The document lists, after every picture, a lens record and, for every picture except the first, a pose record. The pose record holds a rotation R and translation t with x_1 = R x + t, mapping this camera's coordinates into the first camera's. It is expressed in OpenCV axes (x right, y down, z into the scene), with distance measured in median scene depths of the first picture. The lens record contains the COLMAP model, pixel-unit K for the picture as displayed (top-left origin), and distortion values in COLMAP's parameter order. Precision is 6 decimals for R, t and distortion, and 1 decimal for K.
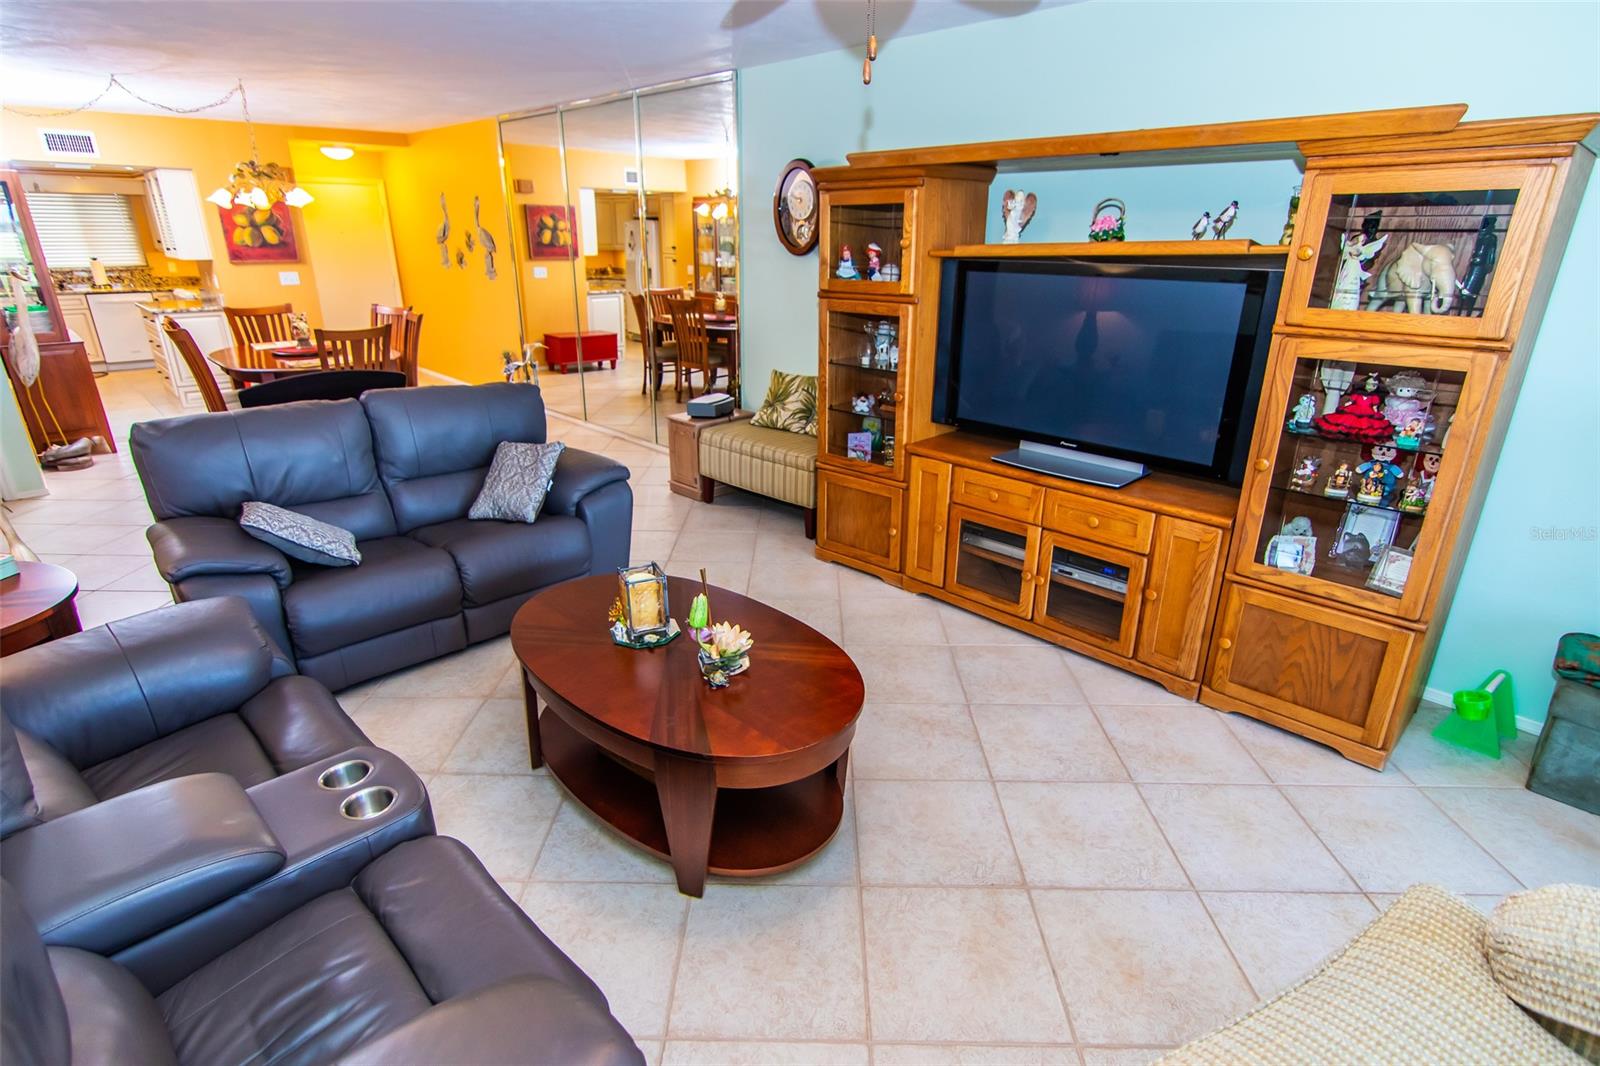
lens RADIAL K [[809.2, 0, 801.9], [0, 809.2, 538.9], [0, 0, 1]] dist [-0.006986, 0.004471]
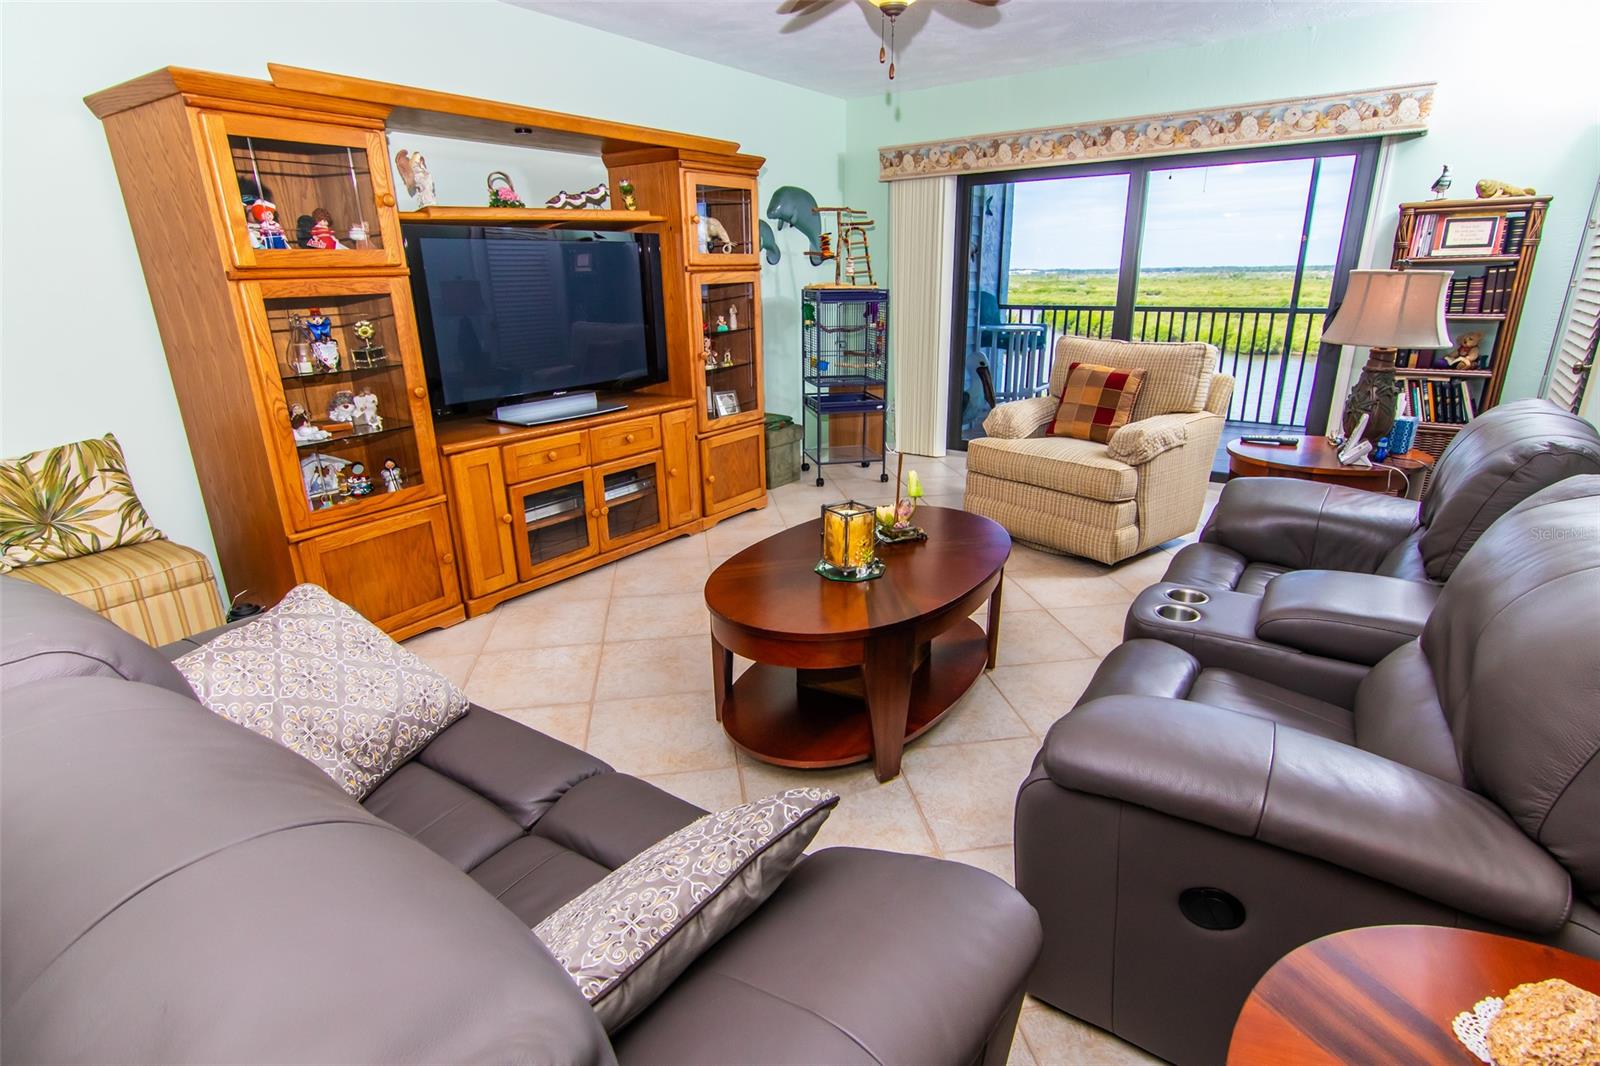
lens RADIAL K [[809.2, 0, 800.4], [0, 809.2, 535.9], [0, 0, 1]] dist [-0.006986, 0.004471]
pose [[-0.160857, -0.314385, 0.935568, -0.811418], [0.363986, 0.862201, 0.352312, -0.216039], [-0.917409, 0.397205, -0.024259, 0.792827]]
